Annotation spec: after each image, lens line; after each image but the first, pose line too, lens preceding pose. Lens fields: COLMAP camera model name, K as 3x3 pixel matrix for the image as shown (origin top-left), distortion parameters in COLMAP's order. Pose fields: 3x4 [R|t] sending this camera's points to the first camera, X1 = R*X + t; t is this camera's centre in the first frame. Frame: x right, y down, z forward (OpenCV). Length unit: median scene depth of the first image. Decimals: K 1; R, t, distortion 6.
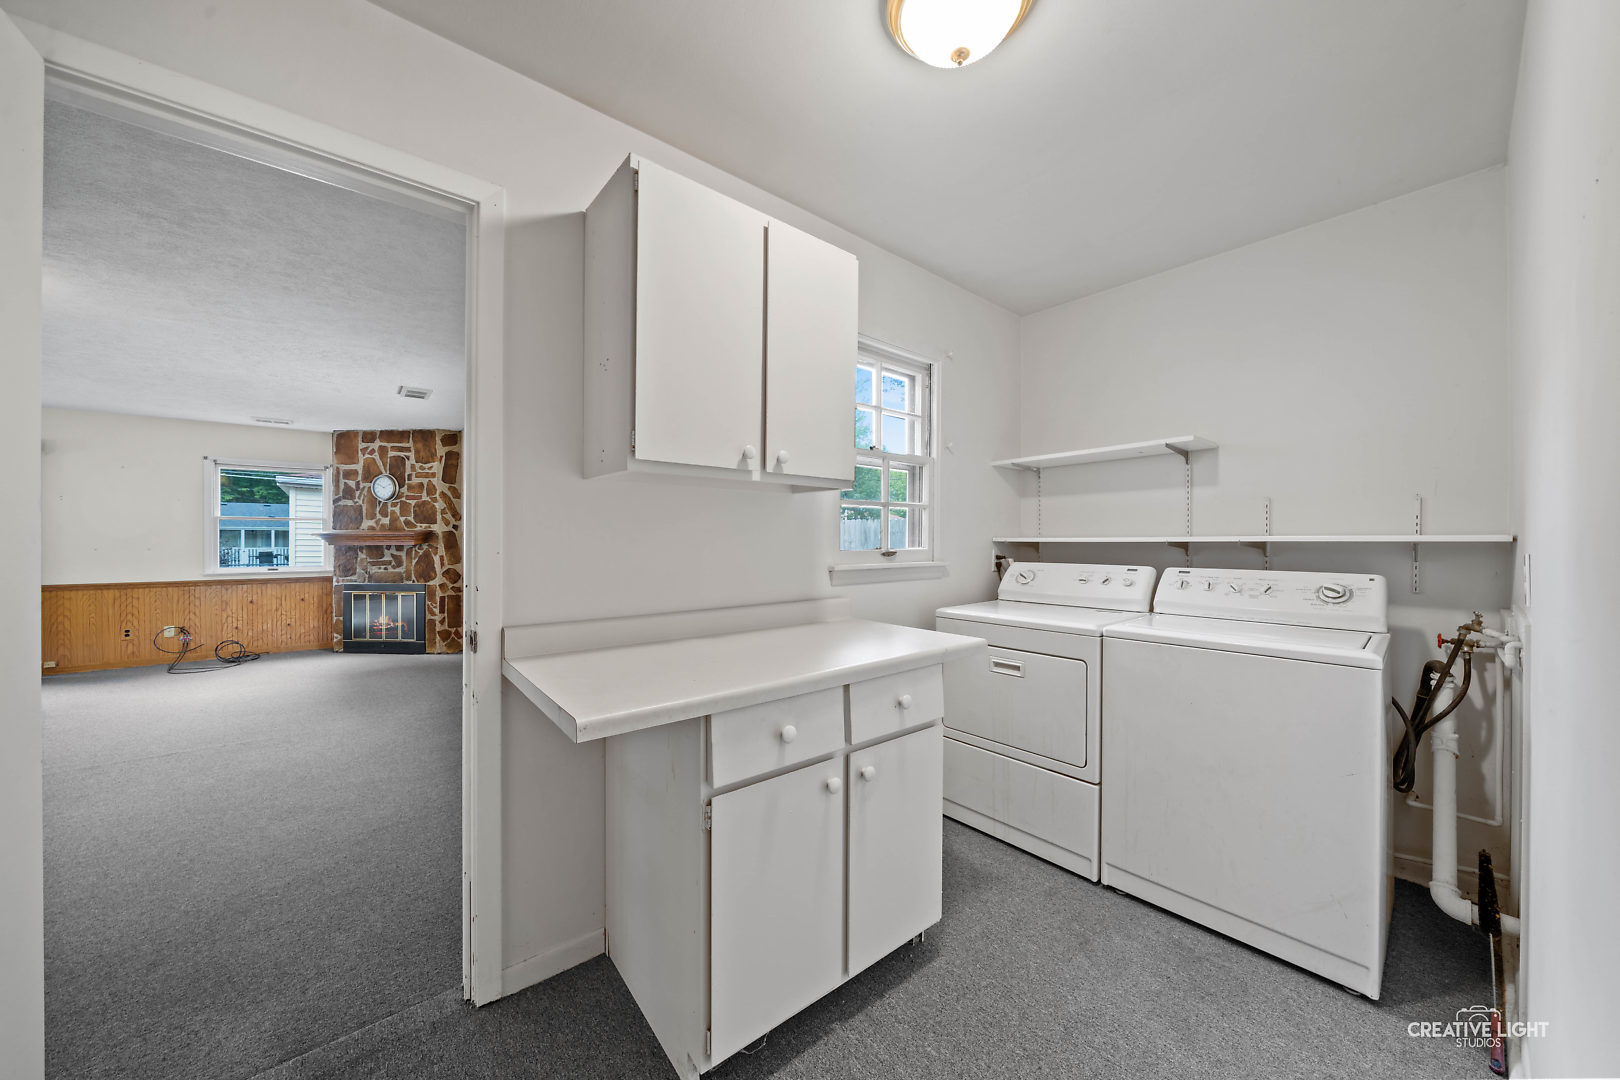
lens RADIAL K [[559.7, 0, 799.5], [0, 559.7, 538.9], [0, 0, 1]] dist [-0.006937, 0.000222]
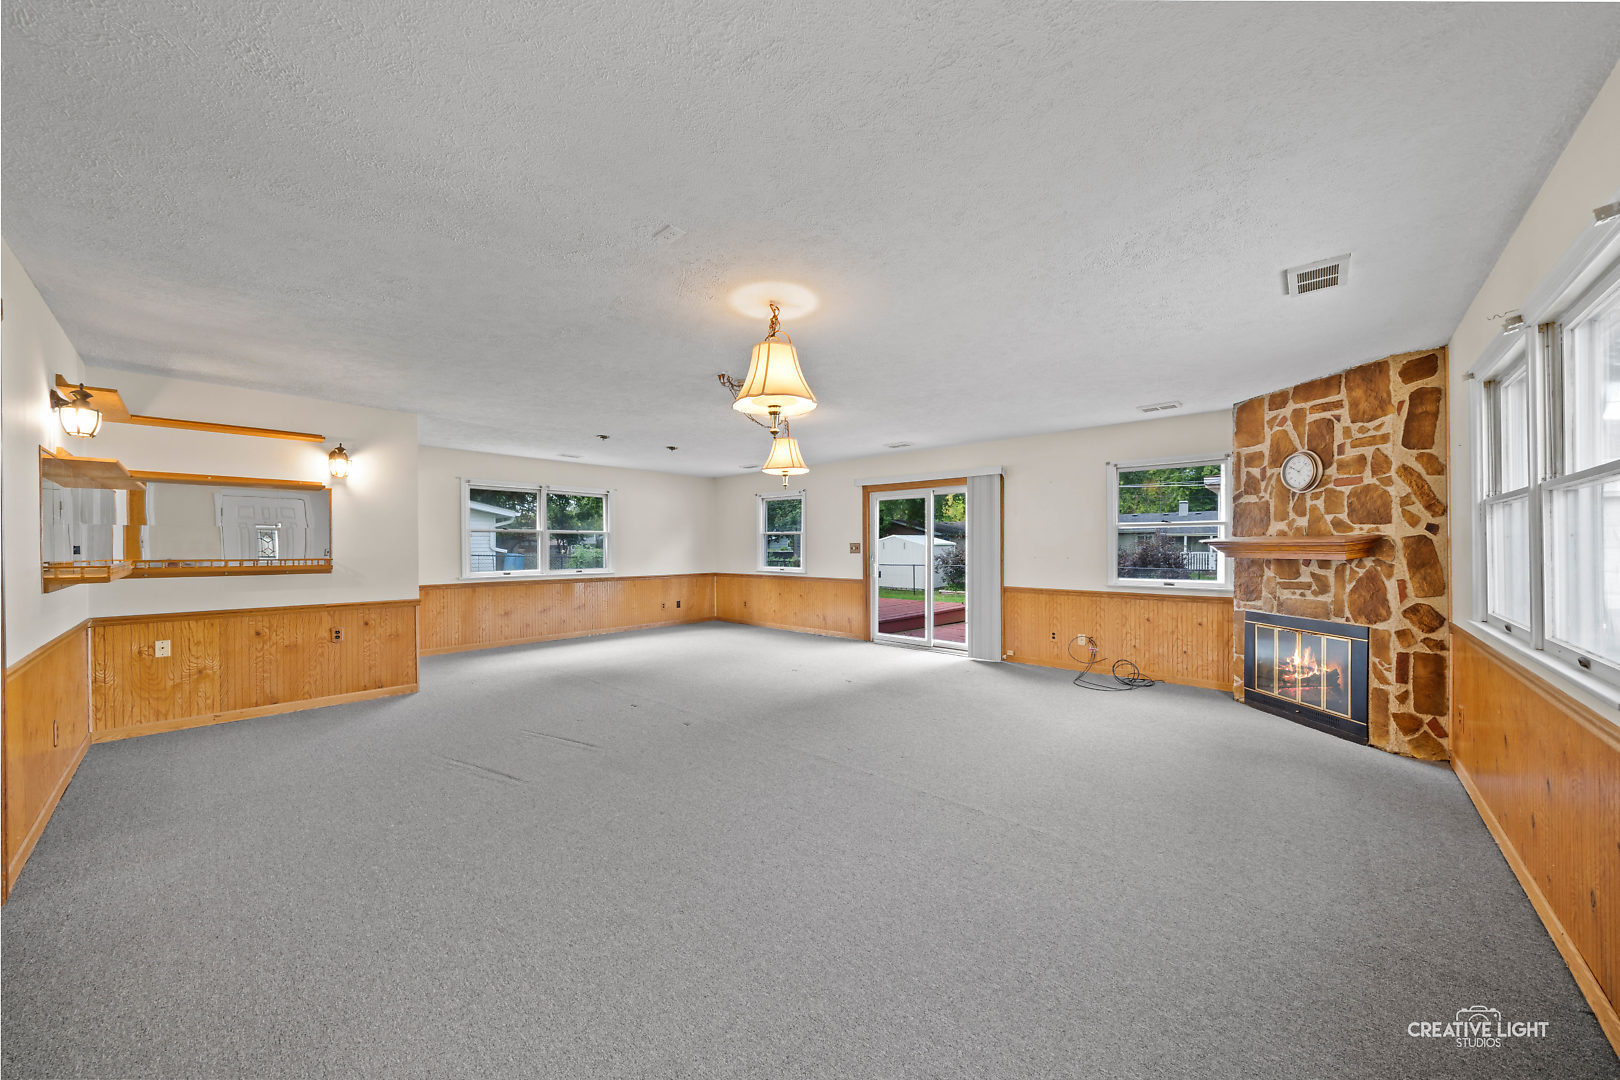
lens RADIAL K [[559.7, 0, 823.5], [0, 559.7, 548.6], [0, 0, 1]] dist [-0.006937, 0.000222]
pose [[0.148924, 0.004773, -0.988837, -0.177257], [0.002950, 0.999982, 0.005271, -0.006037], [0.988844, -0.003702, 0.148907, 0.344020]]
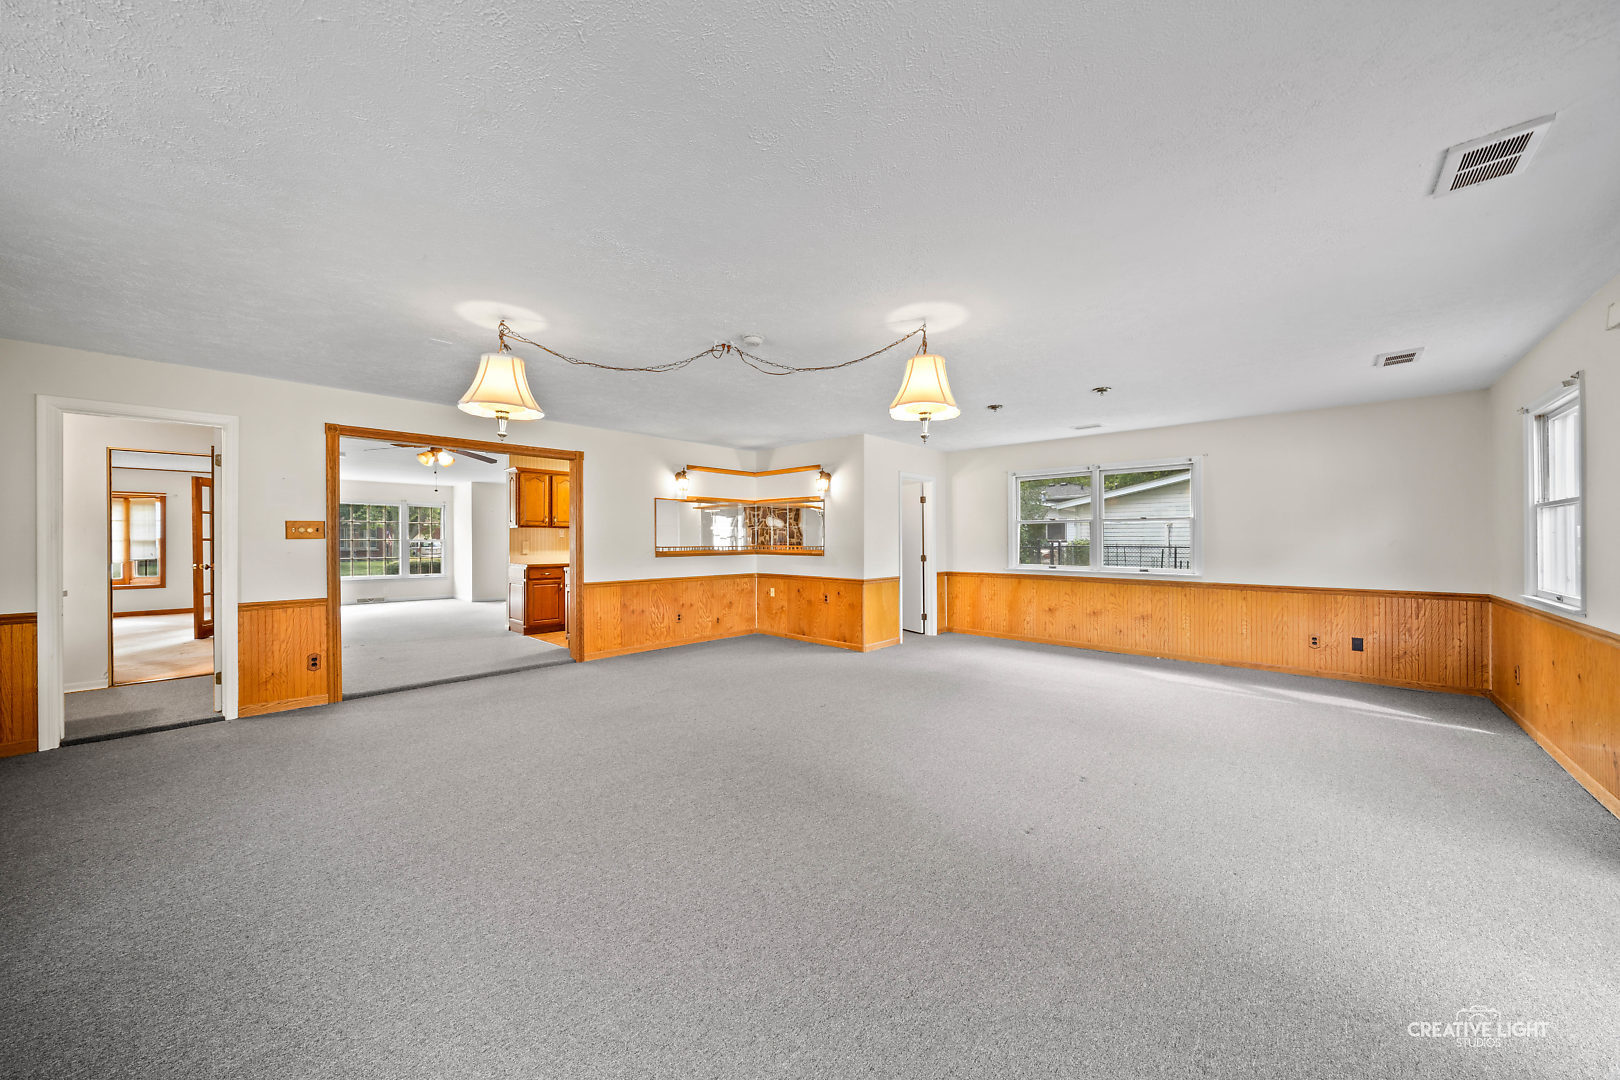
lens RADIAL K [[559.7, 0, 810.3], [0, 559.7, 540.3], [0, 0, 1]] dist [-0.006937, 0.000222]
pose [[-0.993781, 0.002793, -0.111314, -0.833123], [0.002956, 0.999995, -0.001295, -0.001867], [0.111310, -0.001616, -0.993784, 0.888000]]
